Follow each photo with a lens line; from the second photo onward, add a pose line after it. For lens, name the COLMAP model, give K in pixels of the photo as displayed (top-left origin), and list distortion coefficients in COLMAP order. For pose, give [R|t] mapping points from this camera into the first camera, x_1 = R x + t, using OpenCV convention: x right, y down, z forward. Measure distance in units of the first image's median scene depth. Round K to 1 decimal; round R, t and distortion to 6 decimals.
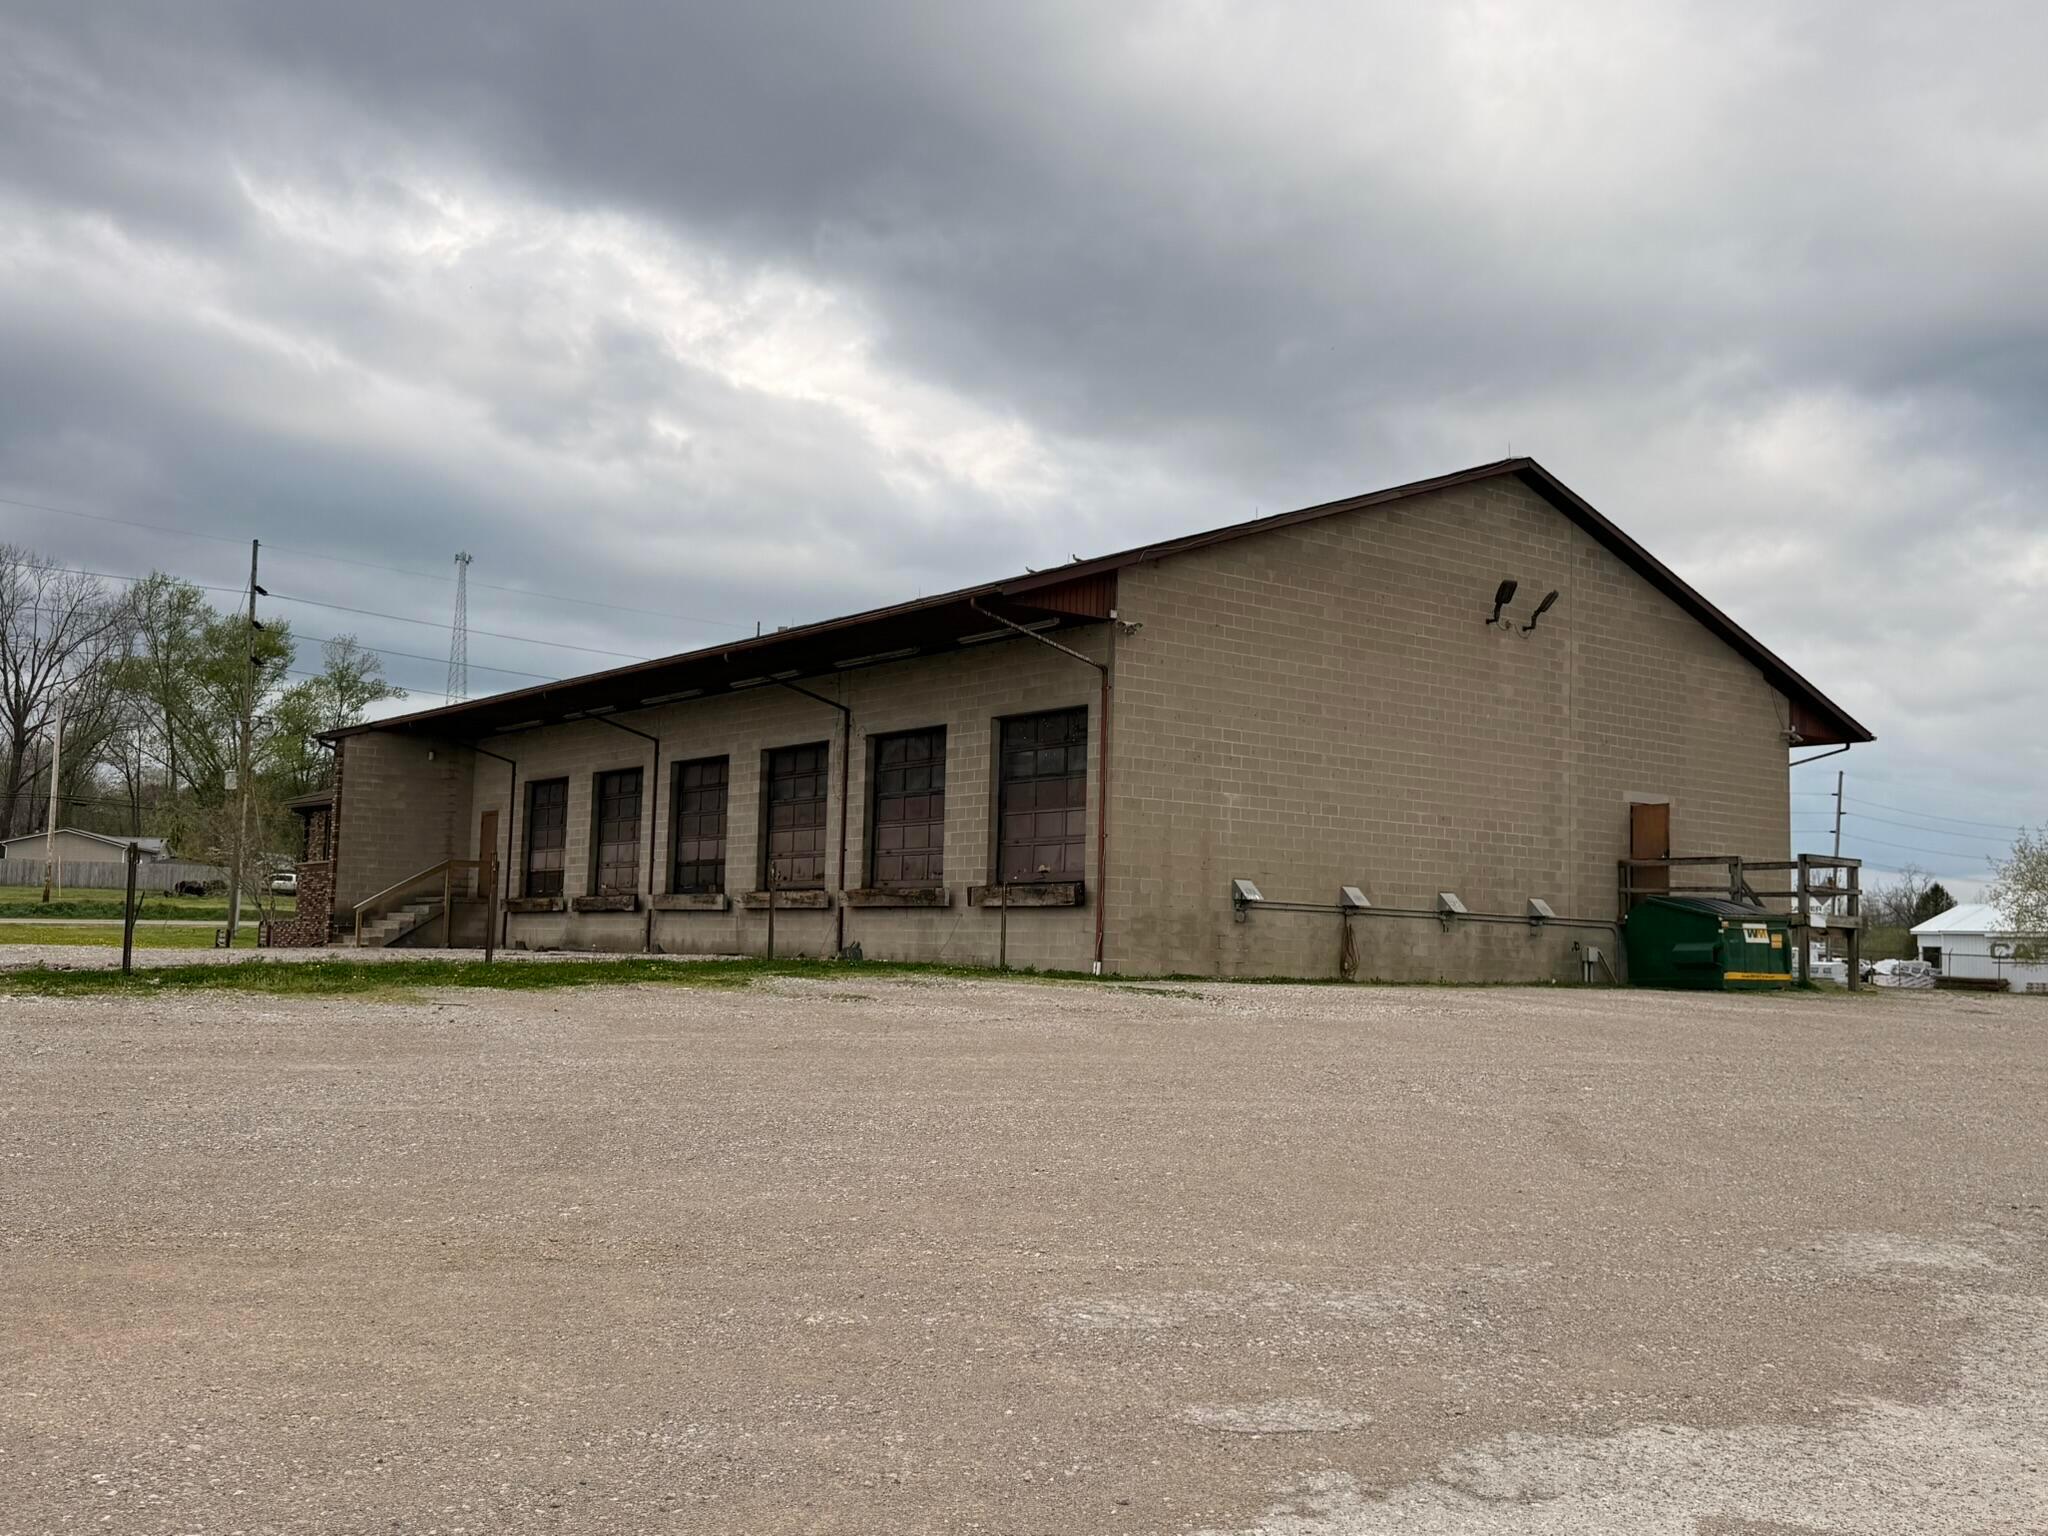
lens RADIAL K [[1899.4, 0, 1024.0], [0, 1899.4, 768.0], [0, 0, 1]] dist [0.180494, -0.306918]
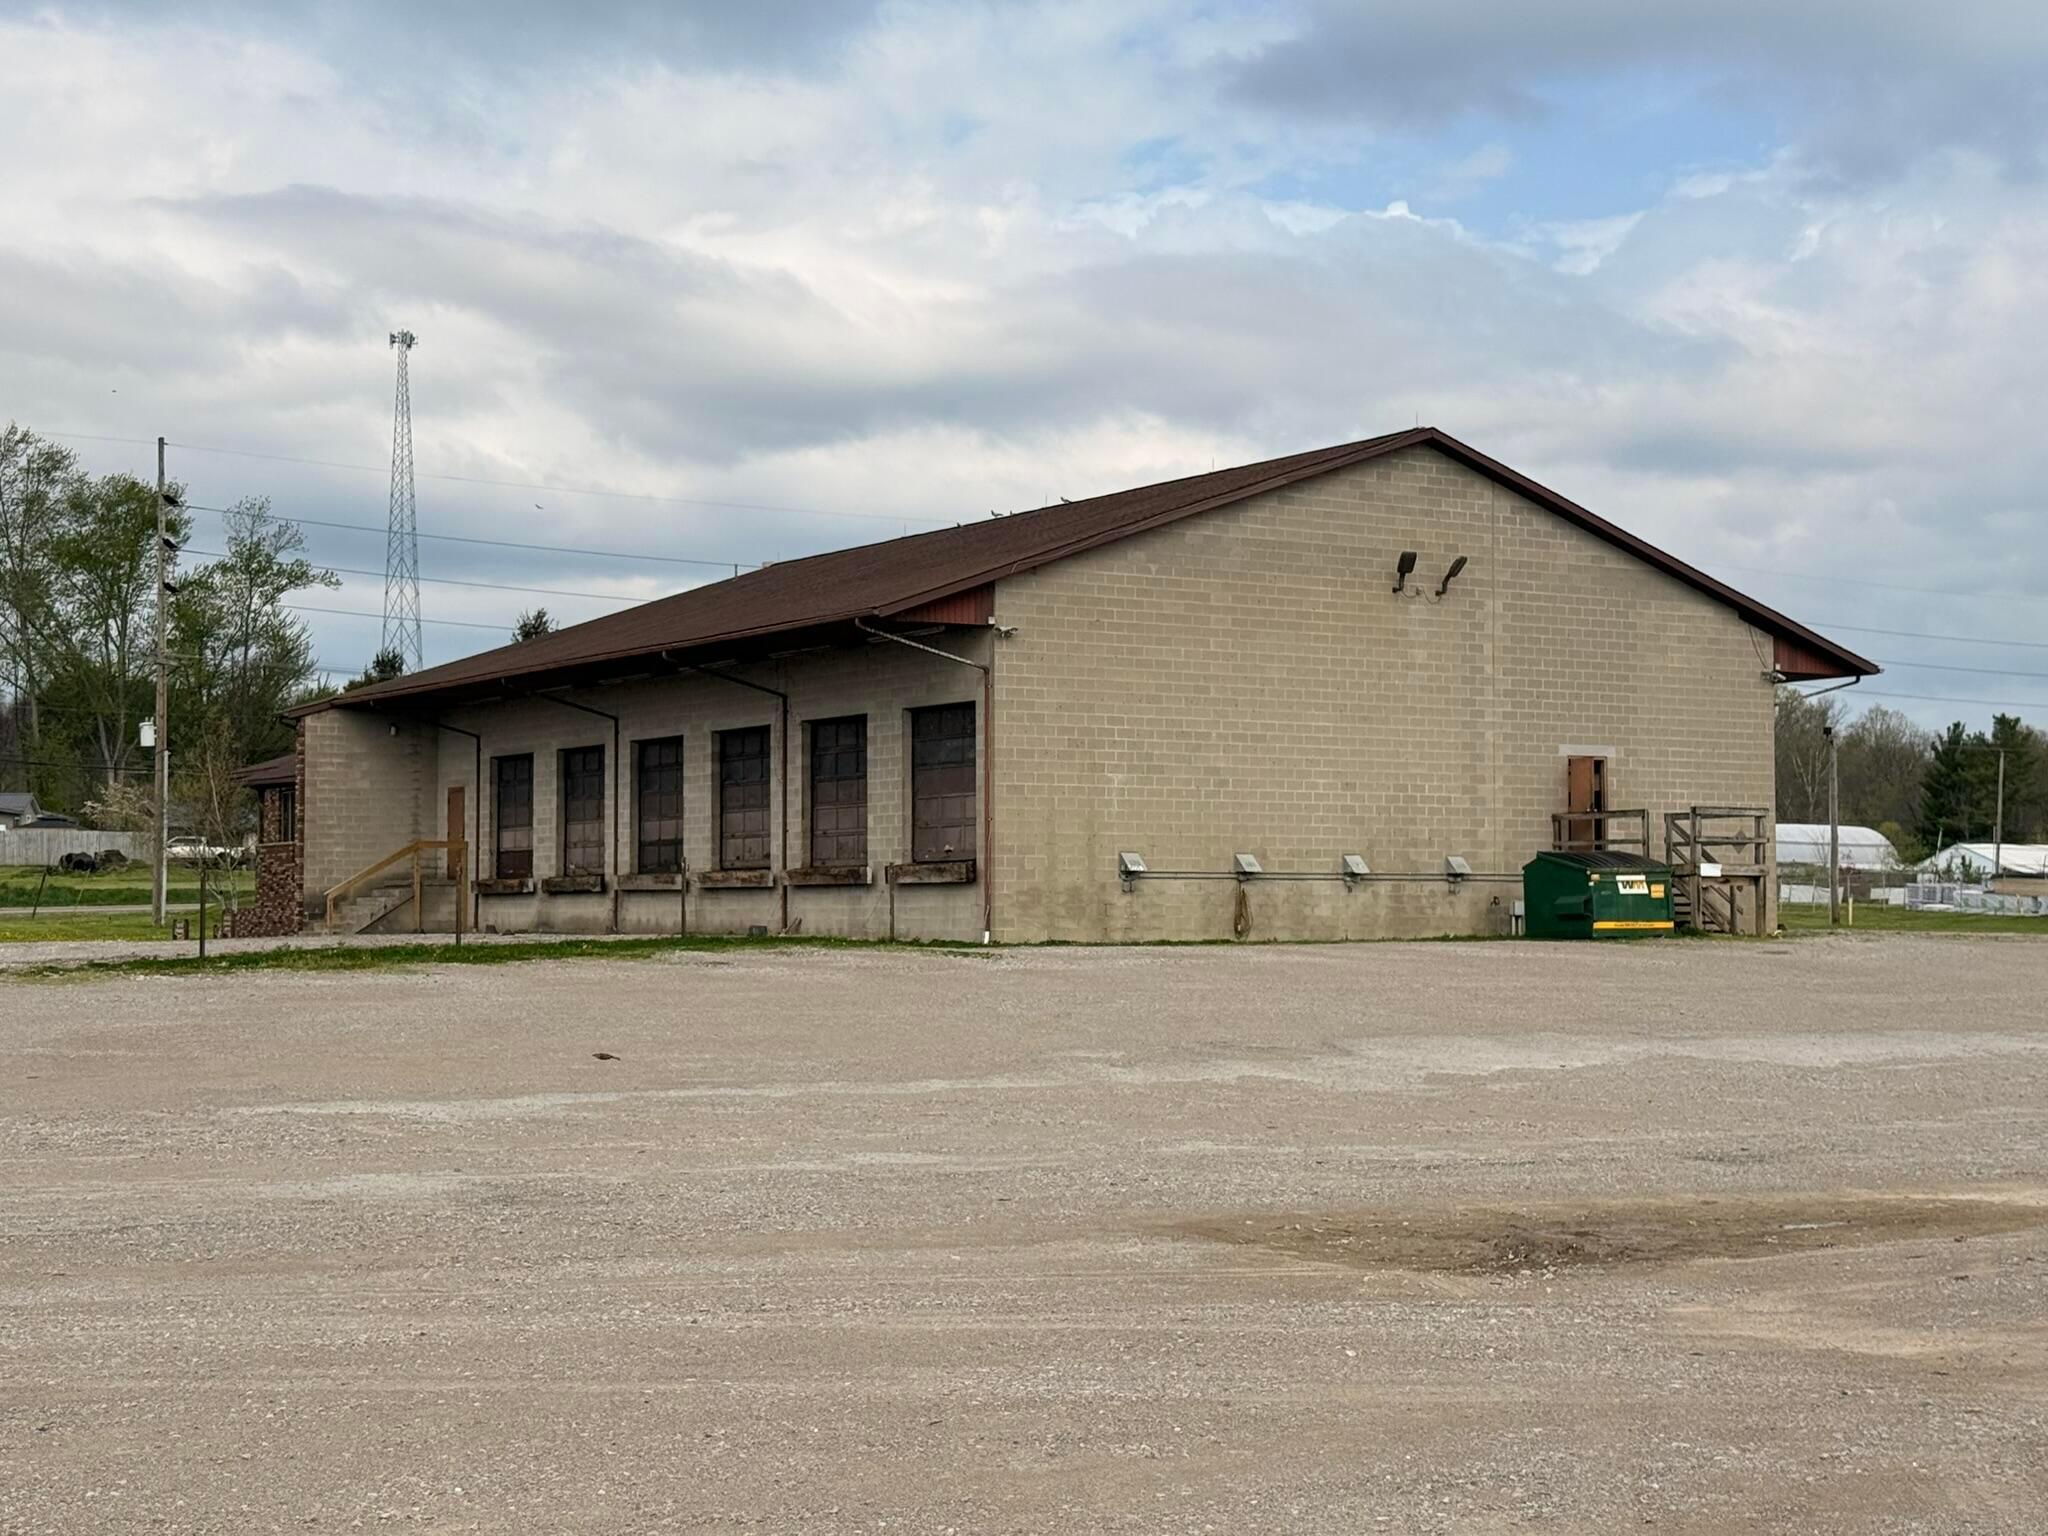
lens RADIAL K [[3022.6, 0, 1024.0], [0, 3022.6, 768.0], [0, 0, 1]] dist [0.172584, -0.011258]
pose [[0.995494, -0.032922, -0.088921, 0.183345], [0.037094, 0.998267, 0.045684, -0.062189], [0.087263, -0.048776, 0.994990, -0.636111]]
